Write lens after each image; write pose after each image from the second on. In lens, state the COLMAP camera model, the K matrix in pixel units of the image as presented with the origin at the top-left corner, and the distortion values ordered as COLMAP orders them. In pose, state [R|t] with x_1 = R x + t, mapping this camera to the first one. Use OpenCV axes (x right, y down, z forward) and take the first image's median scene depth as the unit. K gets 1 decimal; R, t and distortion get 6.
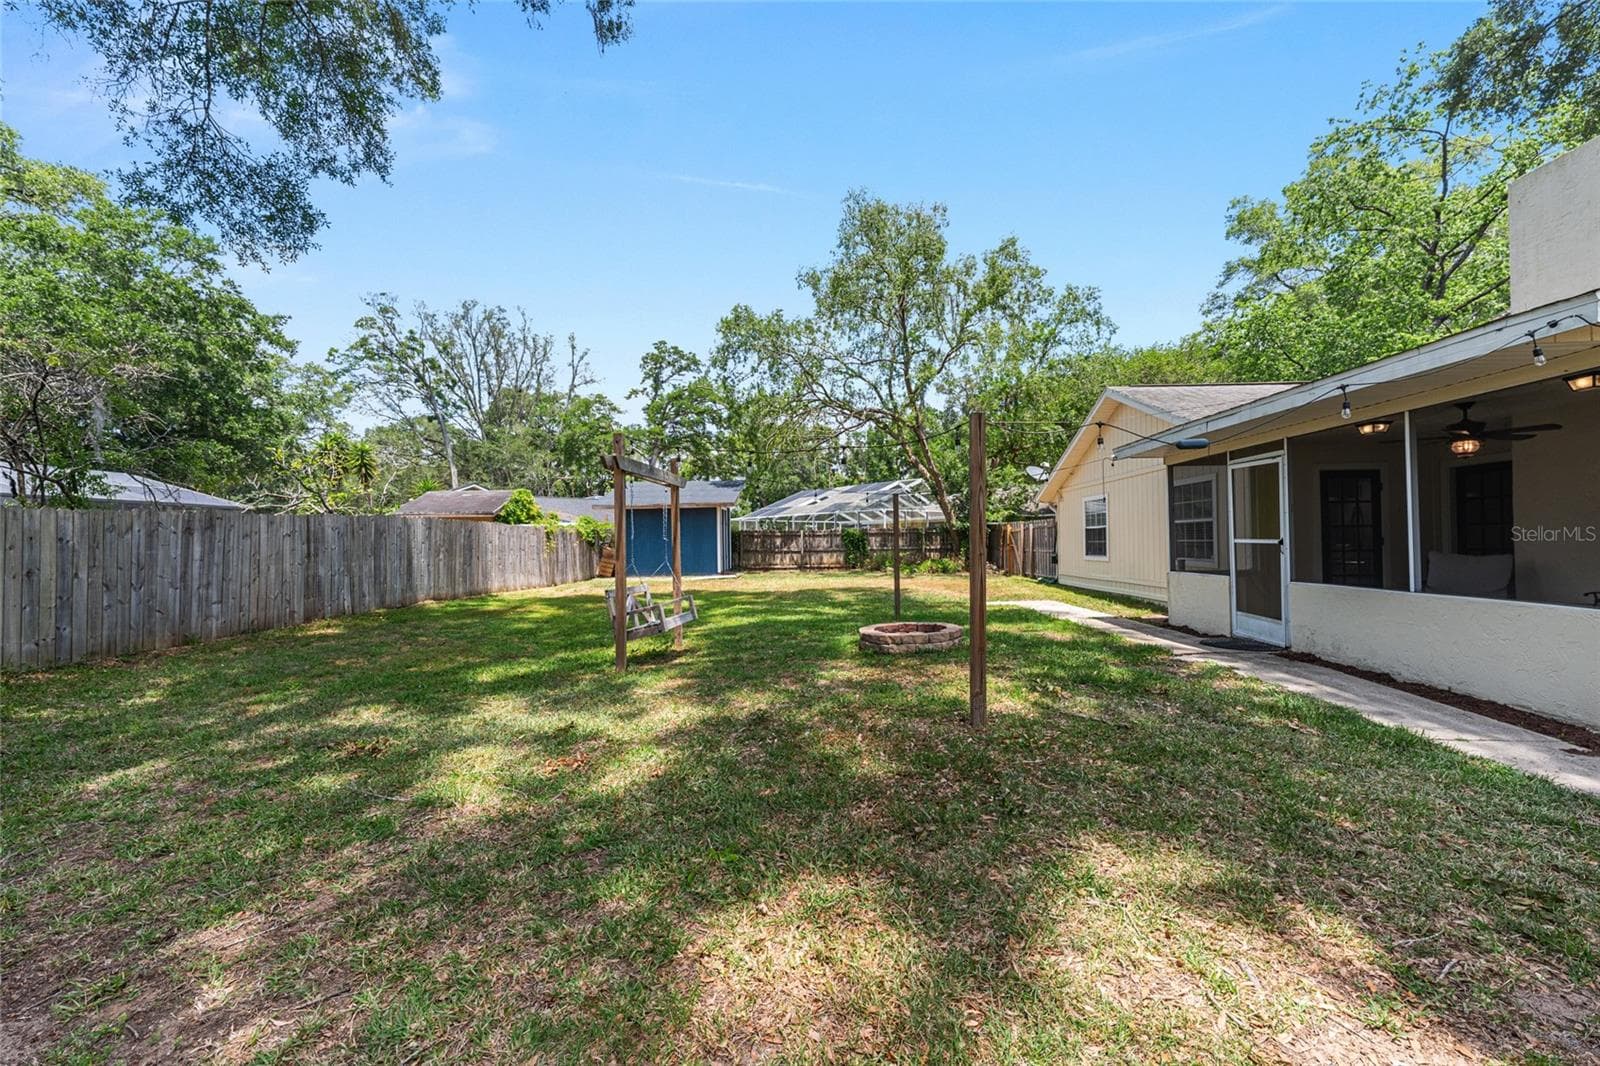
lens RADIAL K [[630.1, 0, 803.7], [0, 630.1, 534.1], [0, 0, 1]] dist [0.001723, 0.000304]
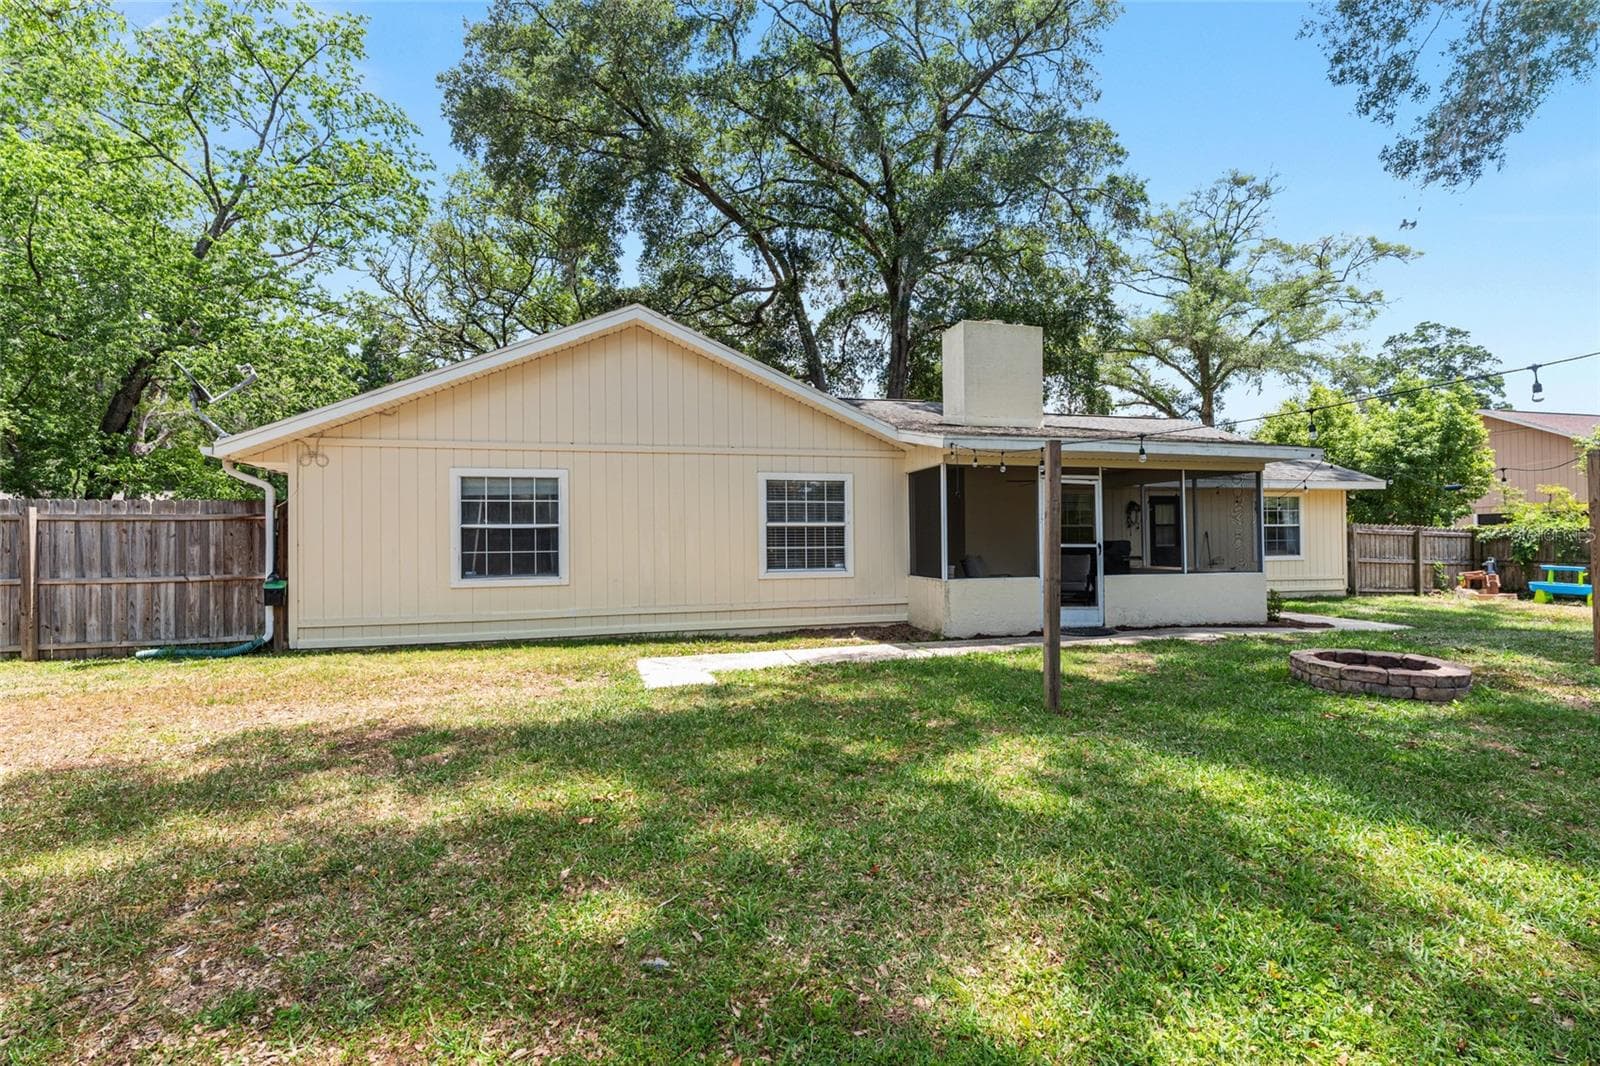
lens RADIAL K [[699.7, 0, 803.3], [0, 699.7, 533.2], [0, 0, 1]] dist [0.006976, -0.000466]
pose [[-0.308278, 0.025447, 0.950956, -0.118633], [0.000665, 0.999648, -0.026534, 0.006811], [-0.951296, -0.007548, -0.308187, 0.550025]]
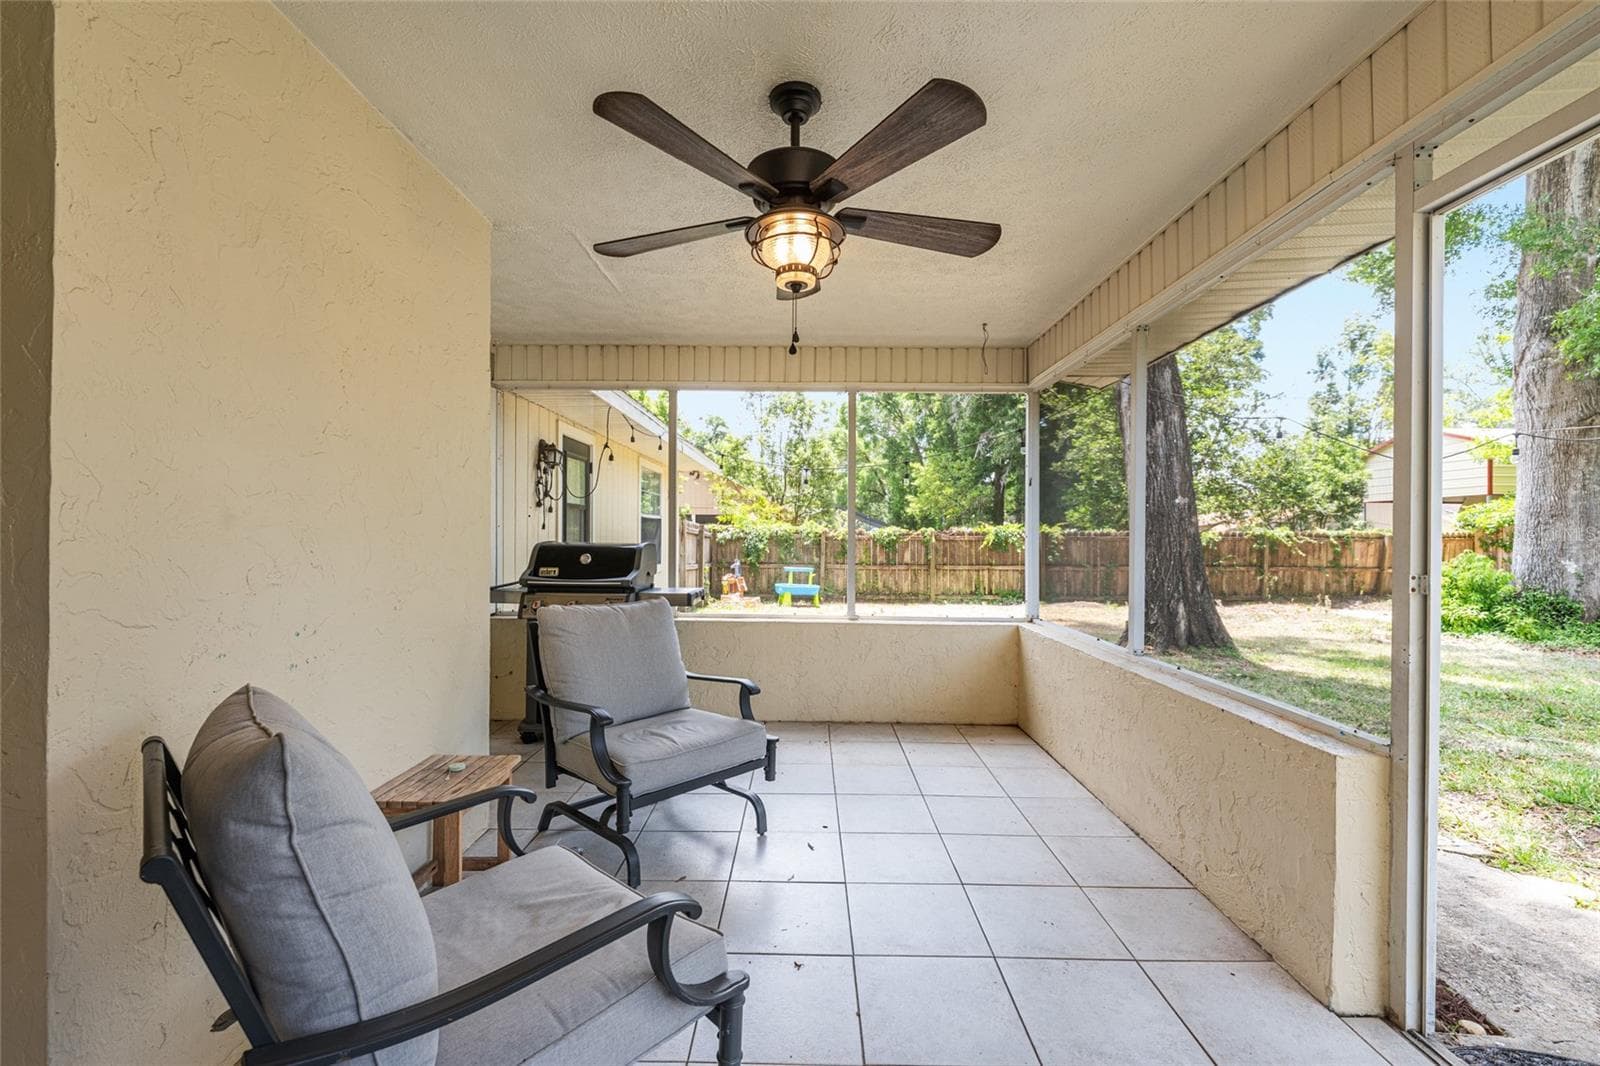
lens RADIAL K [[678.1, 0, 802.2], [0, 678.1, 535.3], [0, 0, 1]] dist [0.000874, 0.000123]
pose [[-0.999308, 0.004668, -0.036905, 0.271457], [0.005116, 0.999914, -0.012058, -0.001344], [0.036845, -0.012238, -0.999246, 0.333530]]
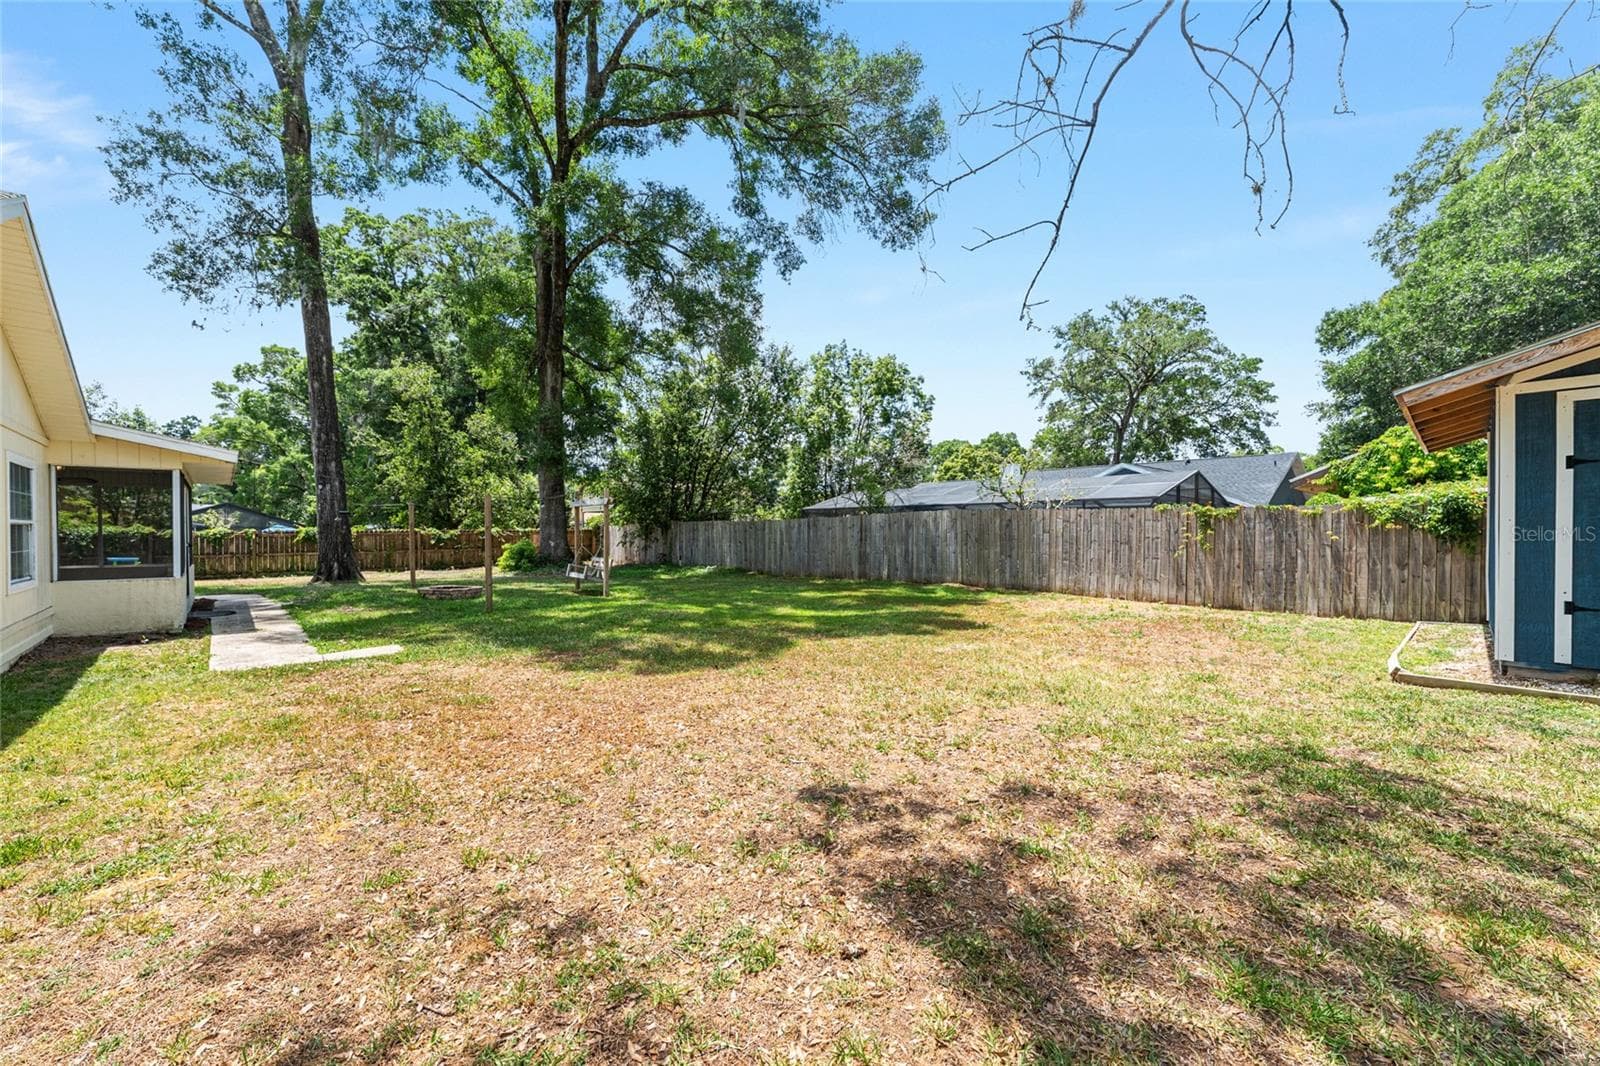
lens RADIAL K [[630.1, 0, 803.7], [0, 630.1, 534.1], [0, 0, 1]] dist [0.001723, 0.000304]
pose [[-0.704095, 0.019906, -0.709827, 0.215398], [0.020612, 0.999759, 0.007592, 0.001284], [0.709806, -0.009286, -0.704336, 0.869385]]
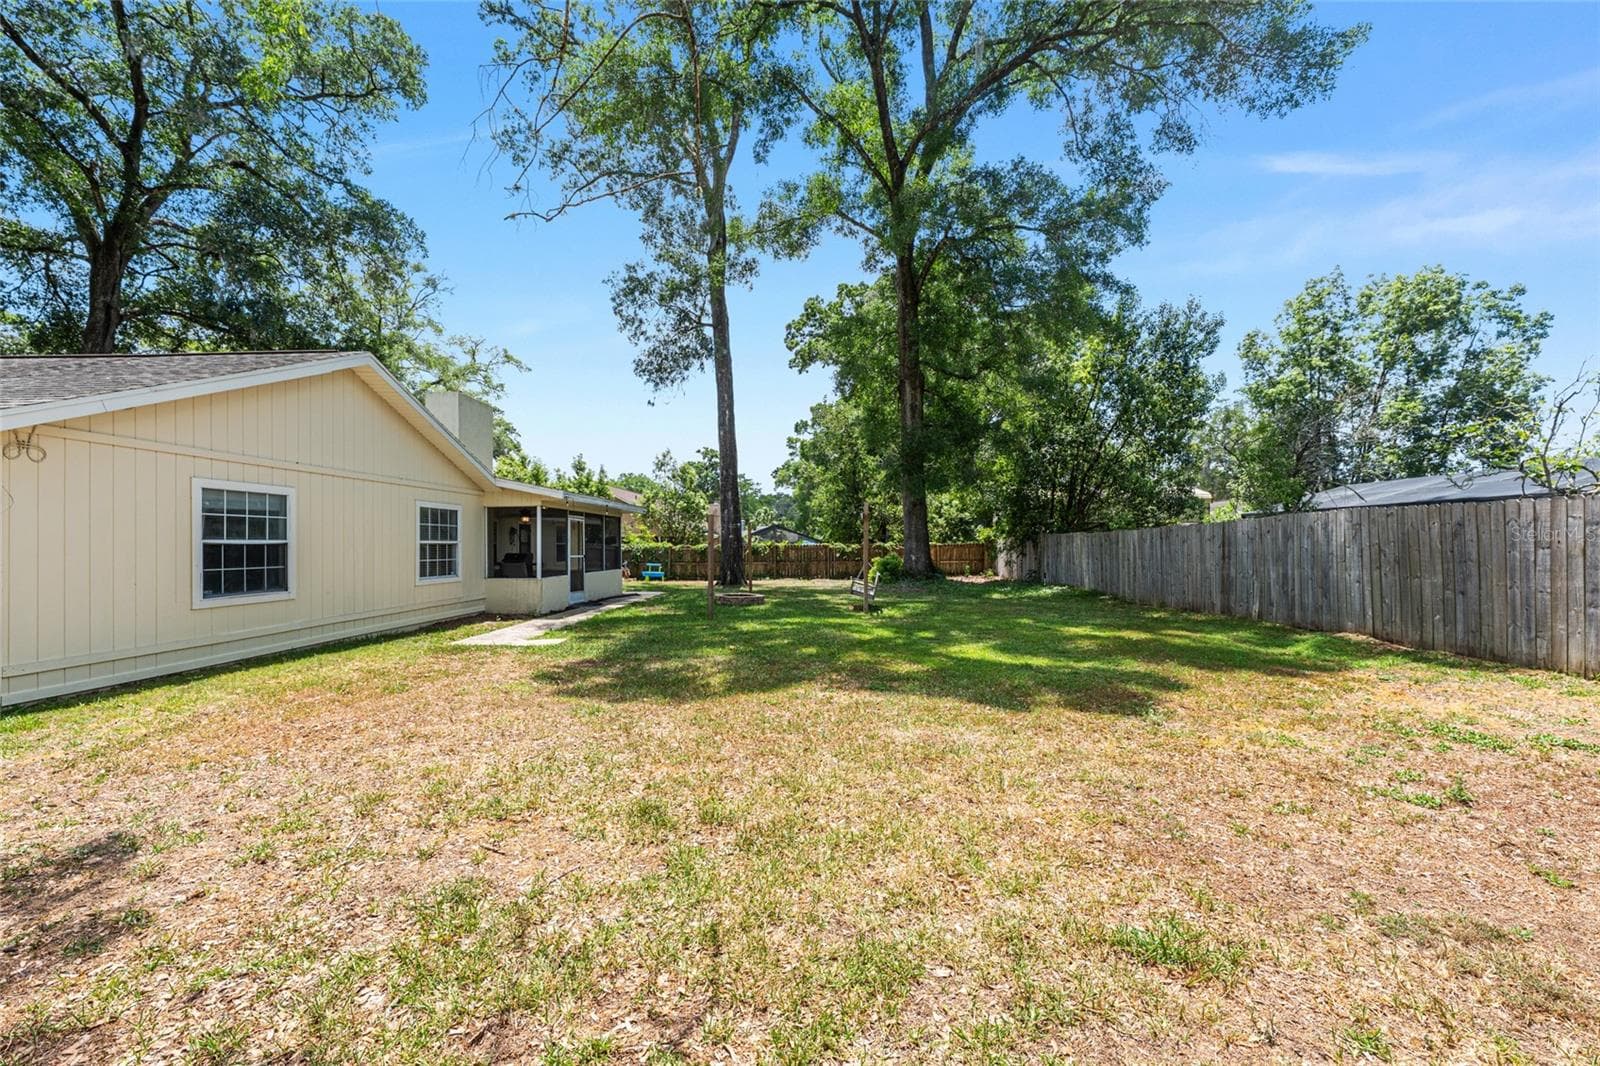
lens RADIAL K [[633.1, 0, 800.0], [0, 633.1, 533.0], [0, 0, 1]] dist [0.002605, -0.000109]
pose [[-0.999782, 0.019586, -0.007289, -0.004375], [0.019808, 0.999298, -0.031793, 0.004631], [0.006661, -0.031930, -0.999468, 0.900867]]
